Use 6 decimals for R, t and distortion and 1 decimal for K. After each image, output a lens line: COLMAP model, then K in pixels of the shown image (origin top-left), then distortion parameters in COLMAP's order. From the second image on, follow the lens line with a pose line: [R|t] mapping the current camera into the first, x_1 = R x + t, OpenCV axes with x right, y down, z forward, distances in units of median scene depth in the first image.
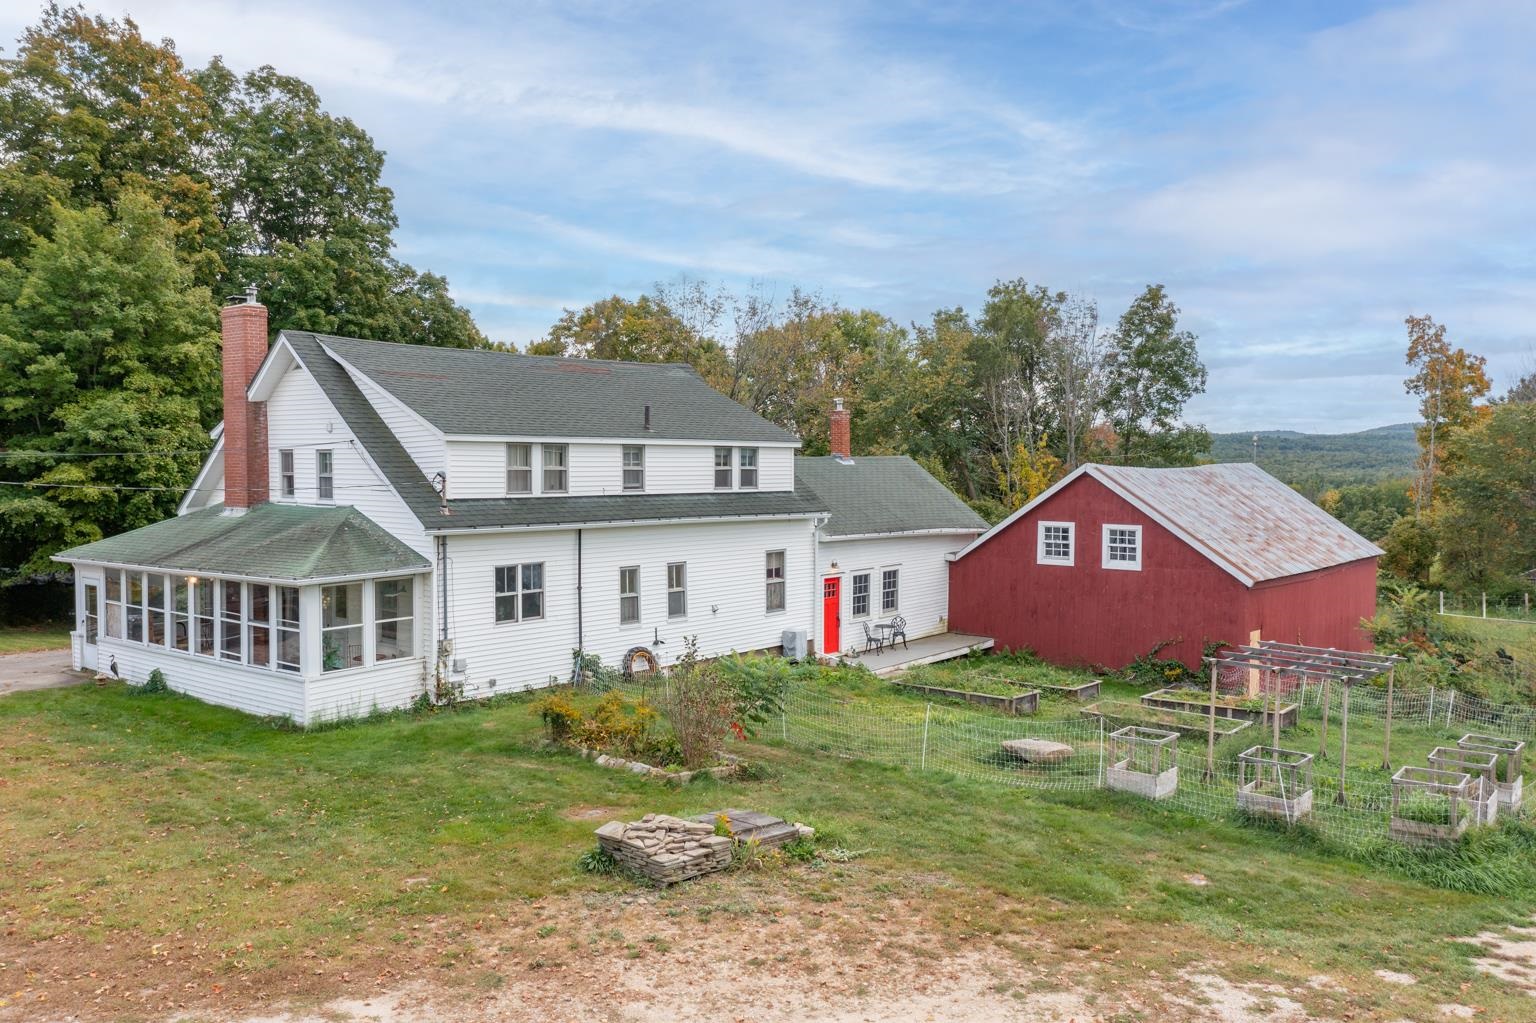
lens RADIAL K [[1228.4, 0, 766.8], [0, 1228.4, 511.0], [0, 0, 1]] dist [-0.021307, 0.014942]
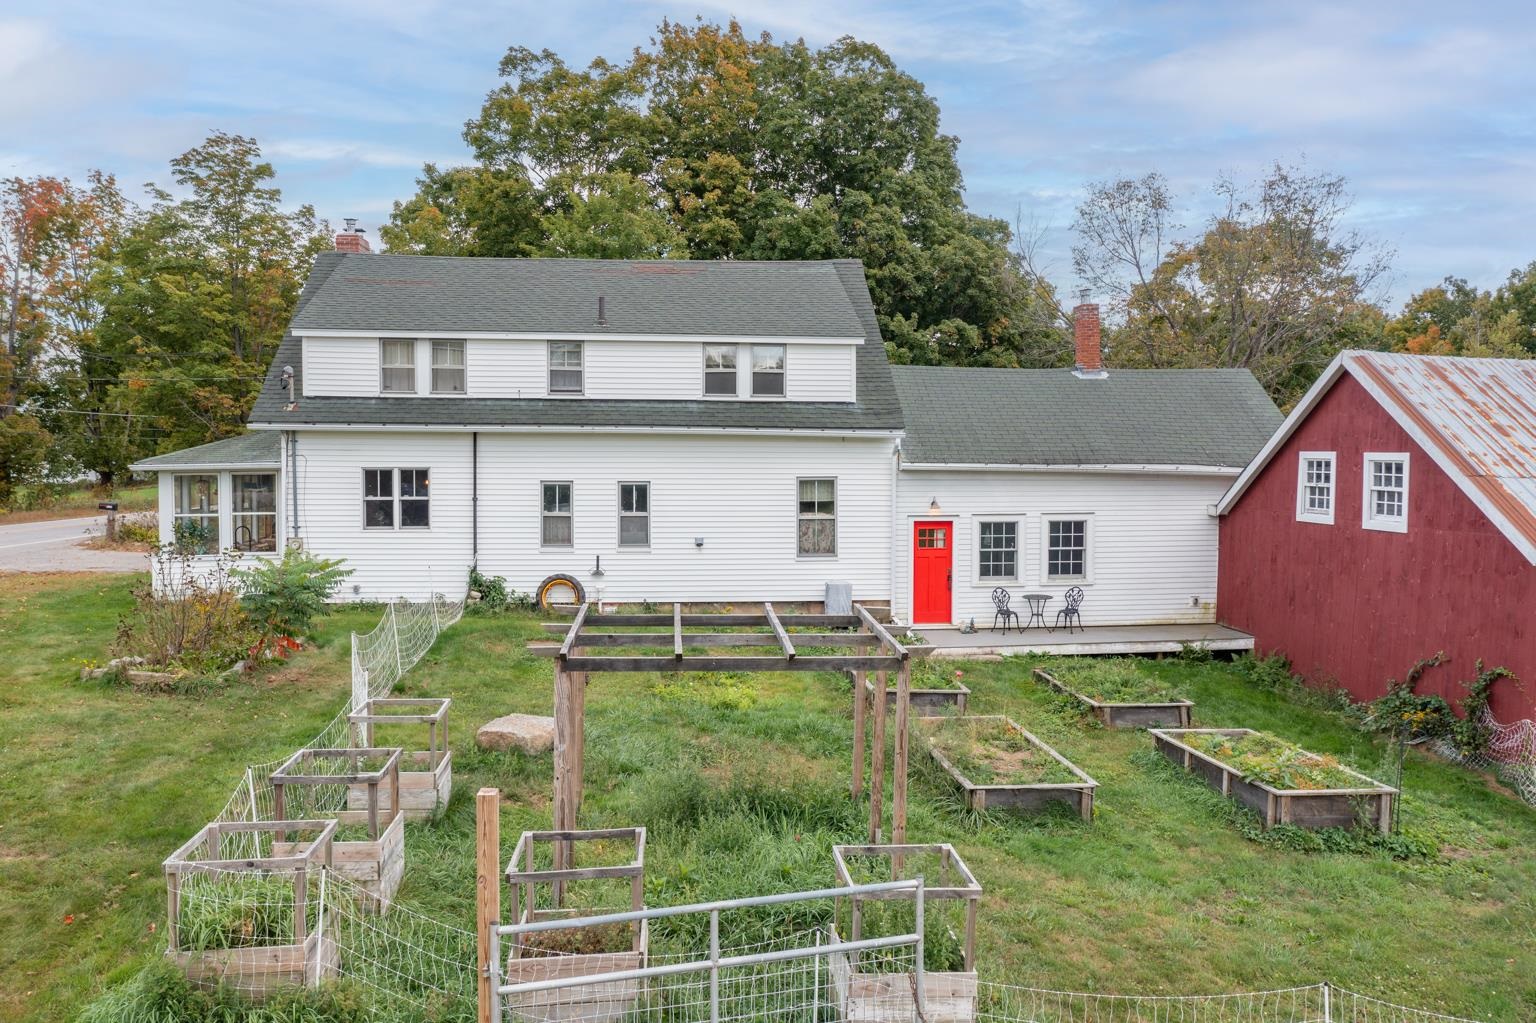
lens RADIAL K [[1228.4, 0, 768.2], [0, 1228.4, 510.4], [0, 0, 1]] dist [-0.021307, 0.014942]
pose [[0.713833, 0.031741, -0.699597, 0.578557], [-0.032065, 0.999406, 0.012626, 0.048252], [0.699582, 0.013420, 0.714426, 0.464644]]
